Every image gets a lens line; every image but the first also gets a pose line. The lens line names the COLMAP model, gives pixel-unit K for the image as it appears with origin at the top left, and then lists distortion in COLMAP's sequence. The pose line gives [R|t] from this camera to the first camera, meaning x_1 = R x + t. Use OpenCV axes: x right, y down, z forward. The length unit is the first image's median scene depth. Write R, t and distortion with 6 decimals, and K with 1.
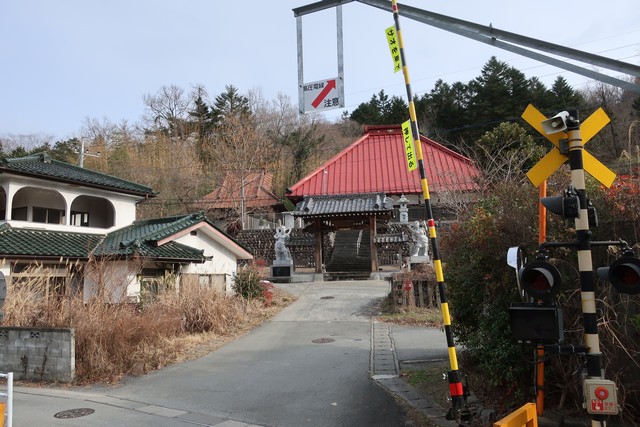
lens RADIAL K [[501.8, 0, 318.9], [0, 501.8, 214.5], [0, 0, 1]] dist [-0.007317, 0.006675]
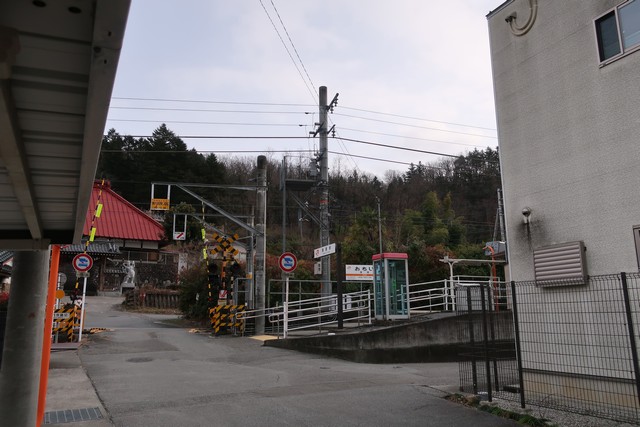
lens RADIAL K [[501.8, 0, 322.3], [0, 501.8, 212.3], [0, 0, 1]] dist [-0.007317, 0.006675]
pose [[0.759811, 0.145803, 0.633584, -0.362021], [-0.093241, 0.988892, -0.115751, -0.011792], [-0.643424, 0.028873, 0.764966, -0.600253]]
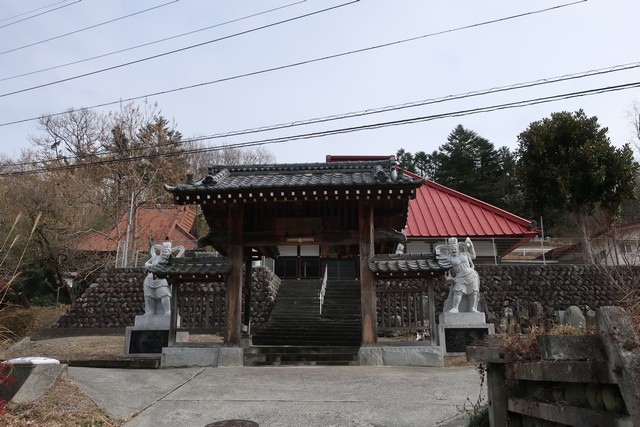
lens RADIAL K [[501.8, 0, 320.9], [0, 501.8, 212.8], [0, 0, 1]] dist [-0.007317, 0.006675]
pose [[0.993764, 0.051378, 0.098960, 0.024409], [-0.033407, 0.983938, -0.175359, 0.075783], [-0.106380, 0.170959, 0.979518, 0.543361]]
